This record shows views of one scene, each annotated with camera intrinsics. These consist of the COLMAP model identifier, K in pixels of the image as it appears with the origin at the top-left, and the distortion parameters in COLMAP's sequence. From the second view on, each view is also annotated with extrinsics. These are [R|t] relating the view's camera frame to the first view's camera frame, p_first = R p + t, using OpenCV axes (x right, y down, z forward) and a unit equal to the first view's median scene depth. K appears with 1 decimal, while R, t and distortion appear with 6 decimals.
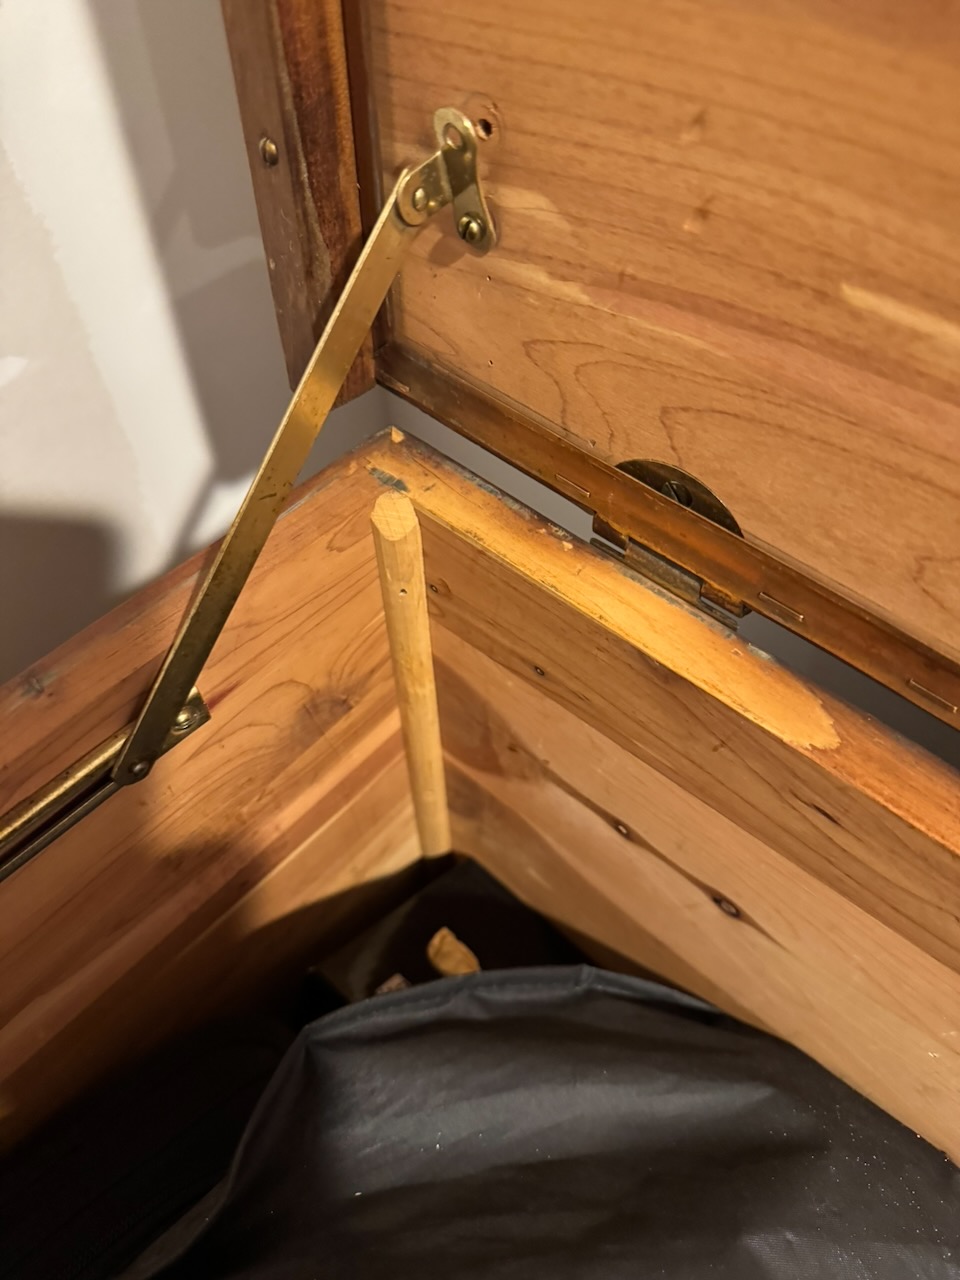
lens RADIAL K [[932.7, 0, 480.8], [0, 932.7, 642.9], [0, 0, 1]] dist [0.016976, -0.037342]
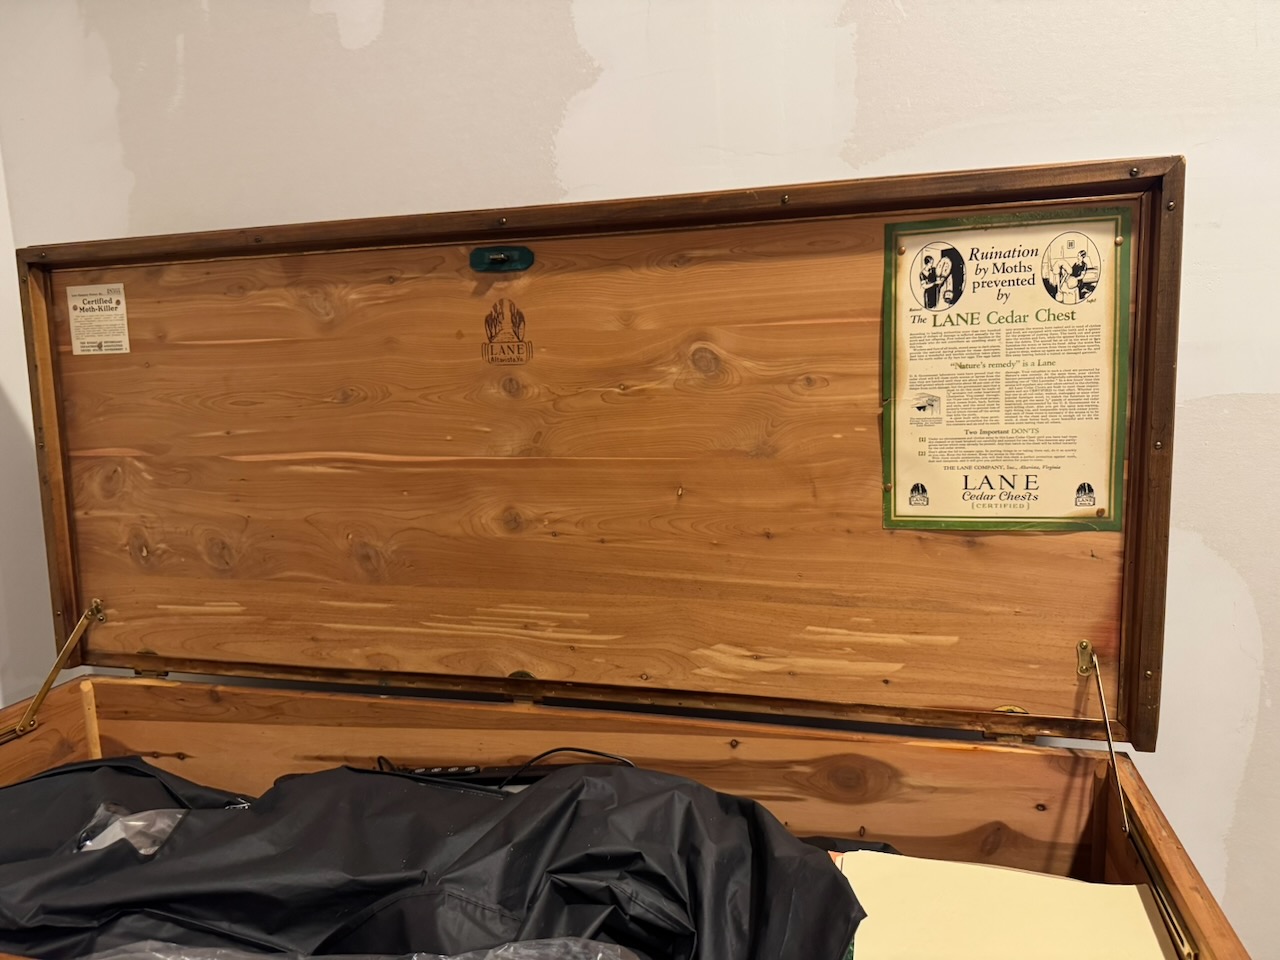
lens RADIAL K [[932.7, 0, 629.7], [0, 932.7, 490.9], [0, 0, 1]] dist [0.016976, -0.037342]
pose [[0.895257, -0.078882, 0.438513, 0.437292], [0.366647, 0.689632, -0.624482, 3.725286], [-0.253152, 0.719851, 0.646319, -4.006124]]
